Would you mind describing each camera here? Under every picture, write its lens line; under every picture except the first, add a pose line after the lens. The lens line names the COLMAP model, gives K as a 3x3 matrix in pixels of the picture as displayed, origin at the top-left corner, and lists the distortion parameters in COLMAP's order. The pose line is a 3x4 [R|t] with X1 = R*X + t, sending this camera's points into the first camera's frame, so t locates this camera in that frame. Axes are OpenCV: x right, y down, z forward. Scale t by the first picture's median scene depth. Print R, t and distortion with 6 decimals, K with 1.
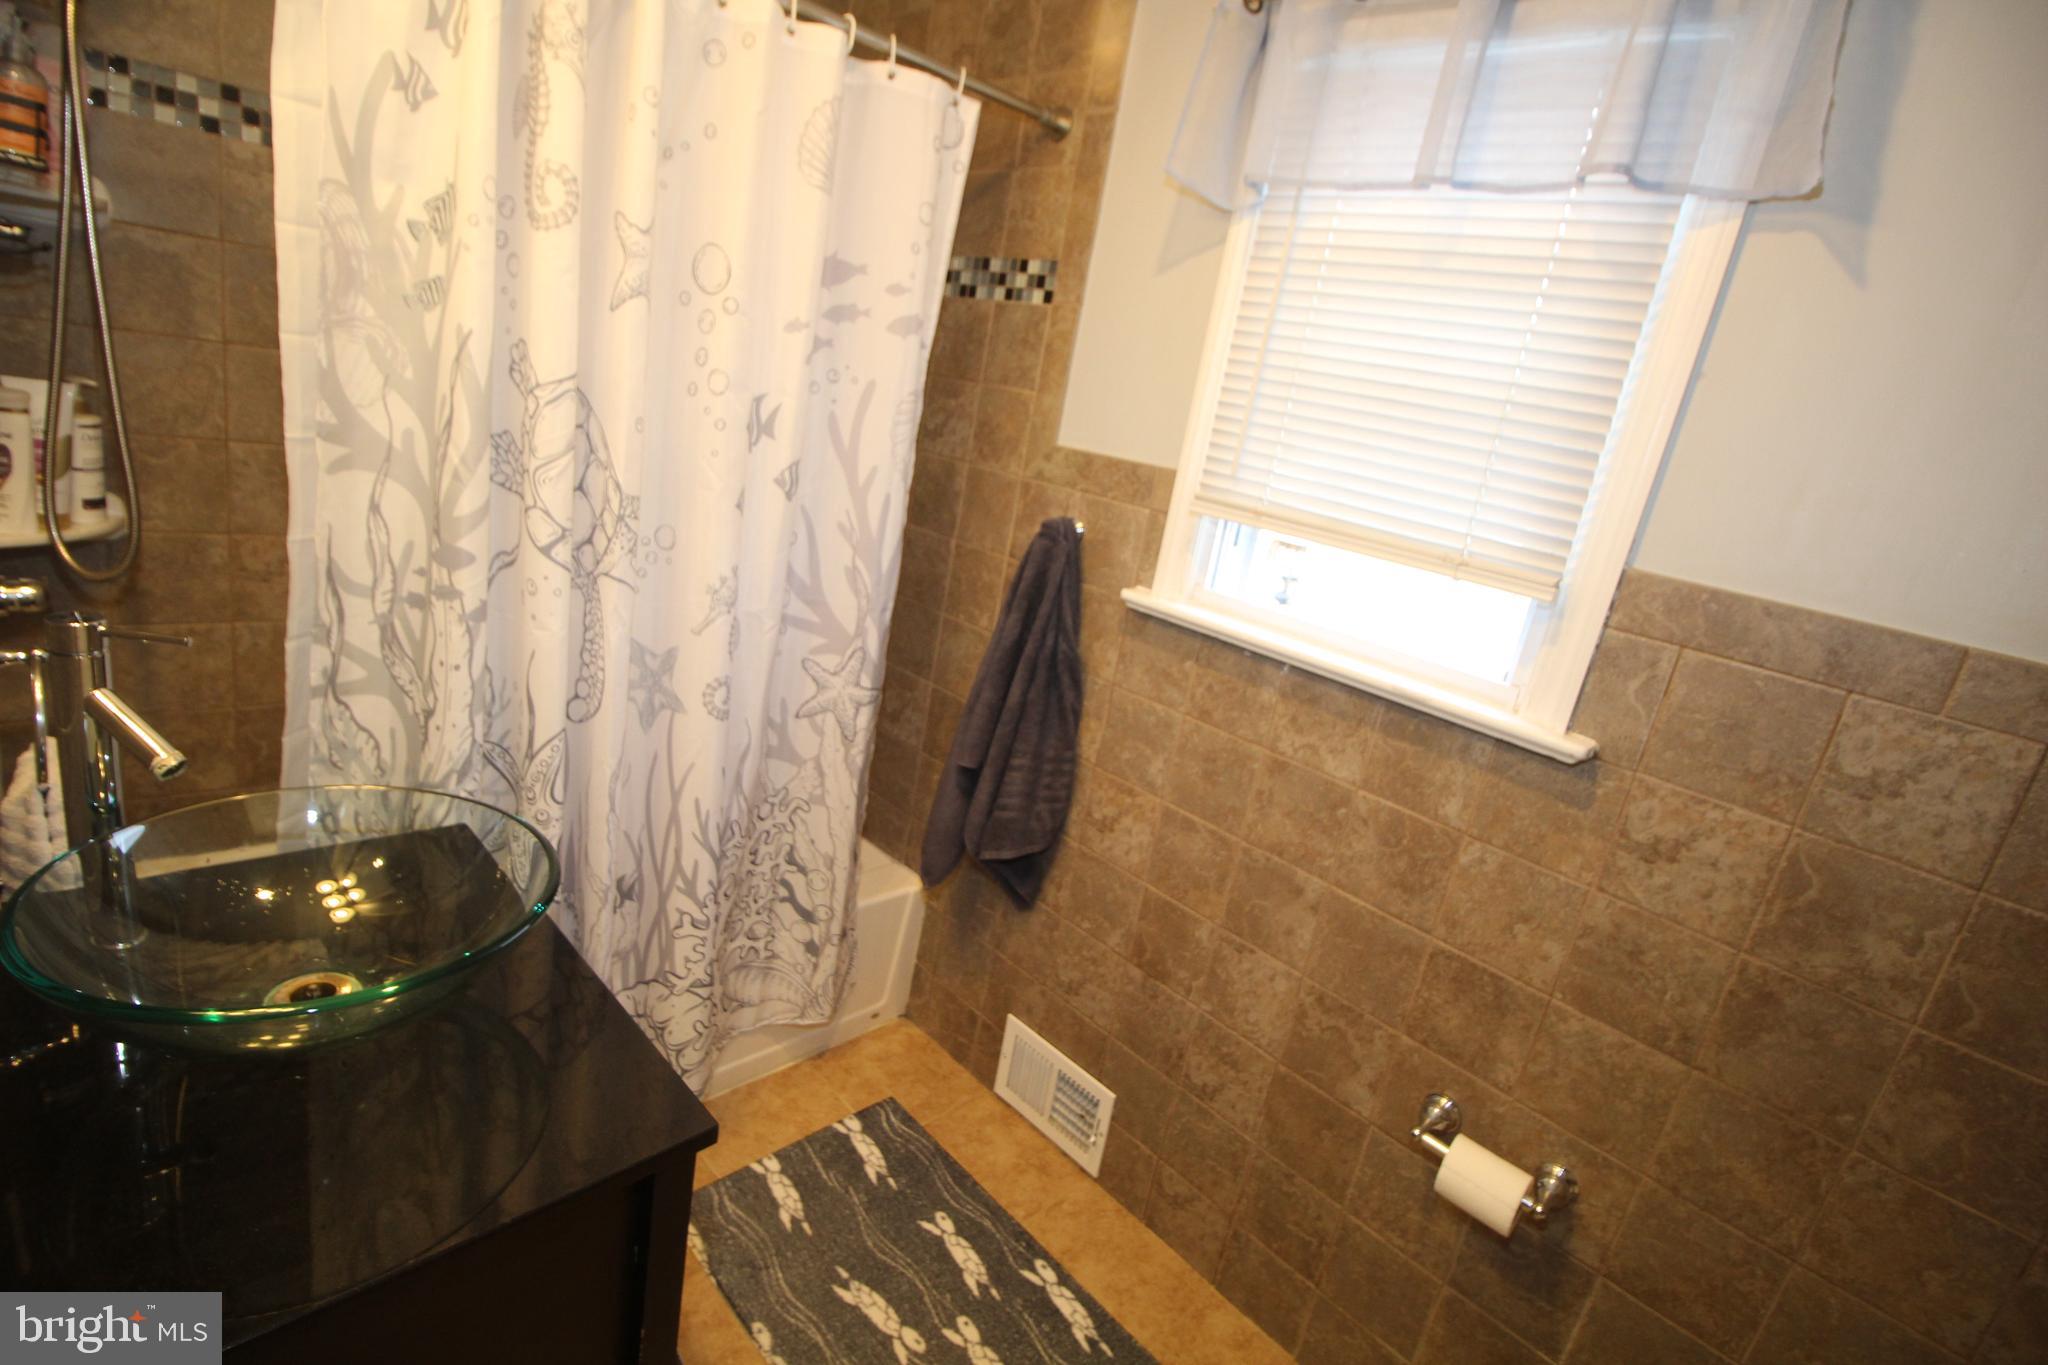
lens RADIAL K [[953.6, 0, 1027.1], [0, 953.6, 669.0], [0, 0, 1]] dist [-0.000052, -0.012136]
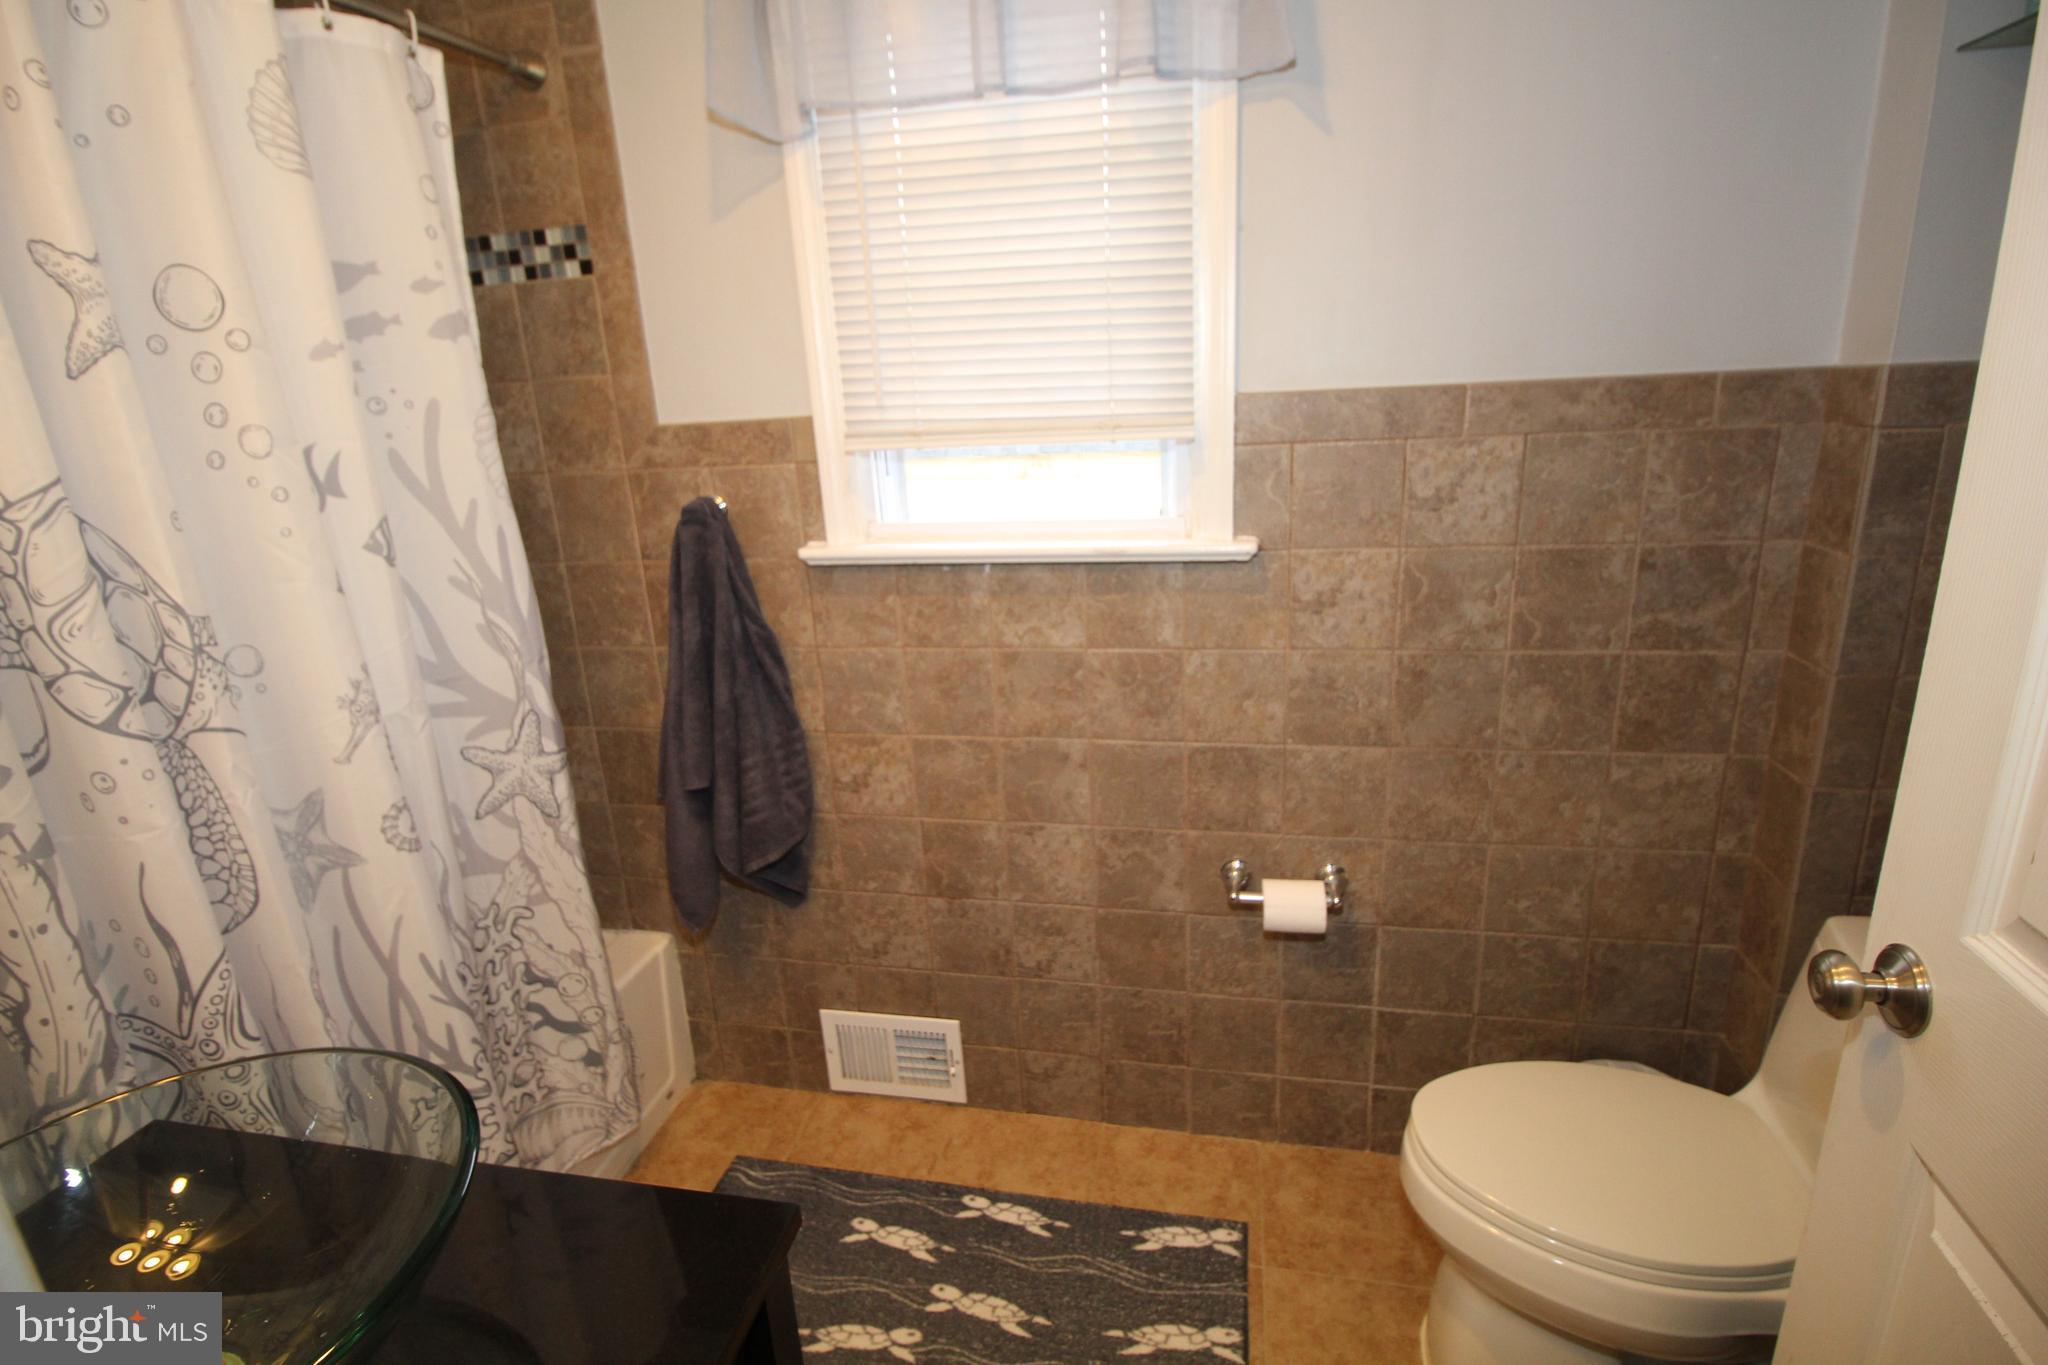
lens RADIAL K [[953.6, 0, 1026.9], [0, 953.6, 669.8], [0, 0, 1]] dist [-0.000052, -0.012136]
pose [[0.814865, -0.359590, 0.454631, -0.210162], [0.337592, 0.931982, 0.132063, -0.020782], [-0.471197, 0.045866, 0.880835, 0.045395]]
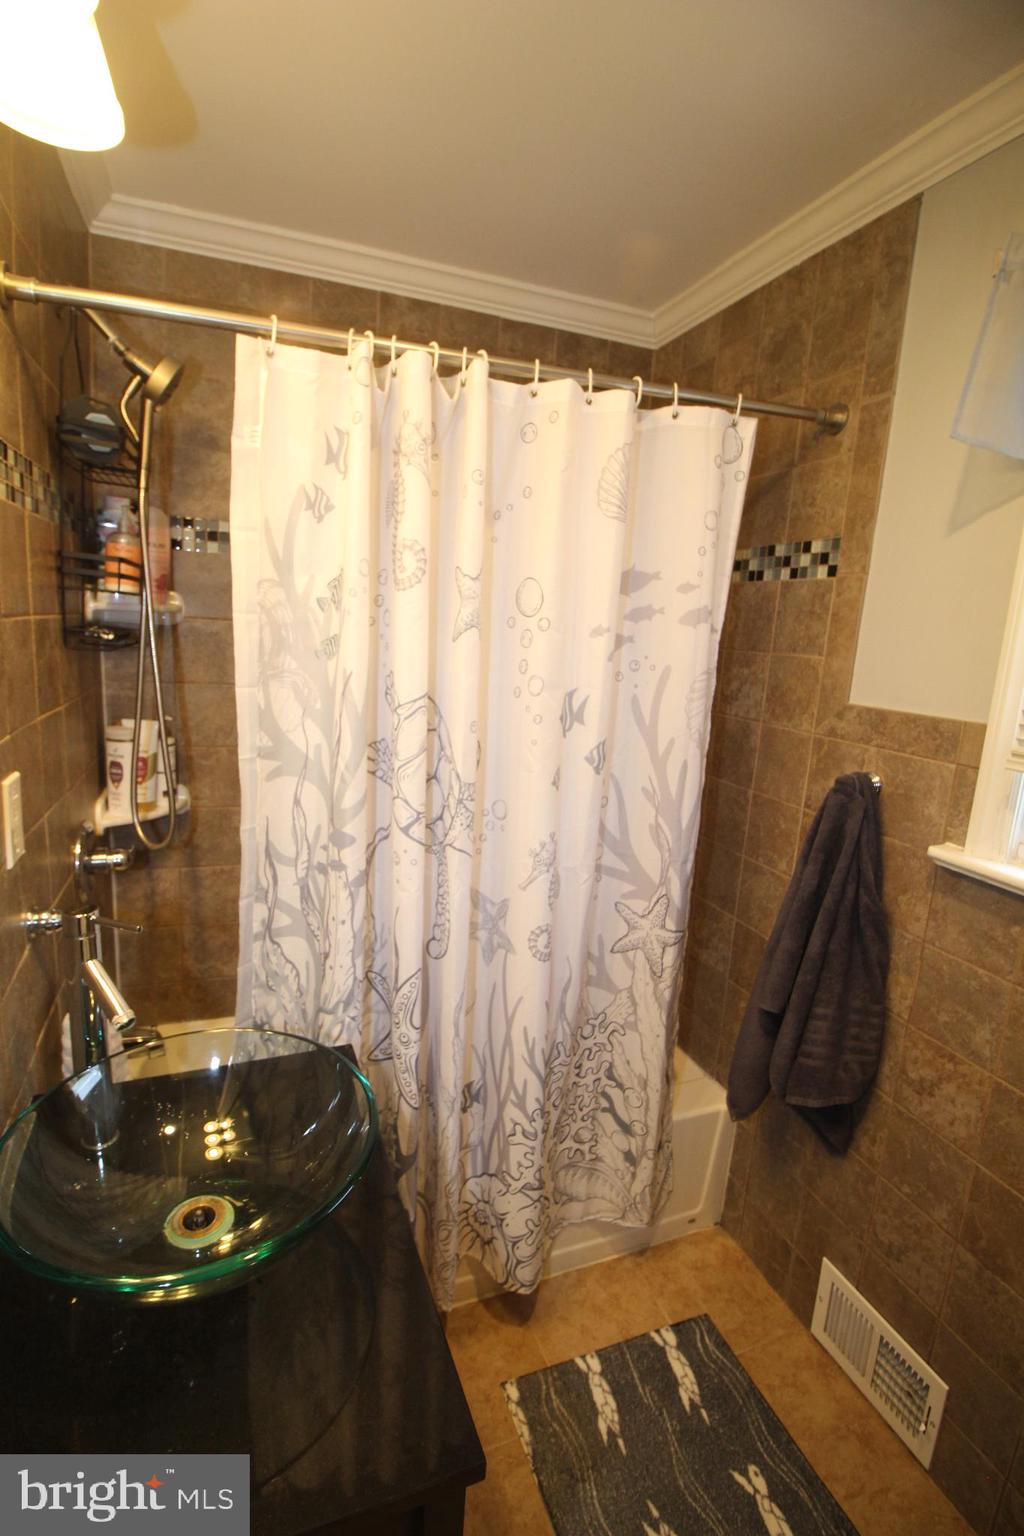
lens RADIAL K [[715.2, 0, 499.2], [0, 715.2, 764.5], [0, 0, 1]] dist [-0.000052, -0.012136]
pose [[0.905092, -0.044394, -0.422892, 0.014916], [-0.007634, 0.992678, -0.120547, -0.080953], [0.425147, 0.112335, 0.898126, 0.152213]]
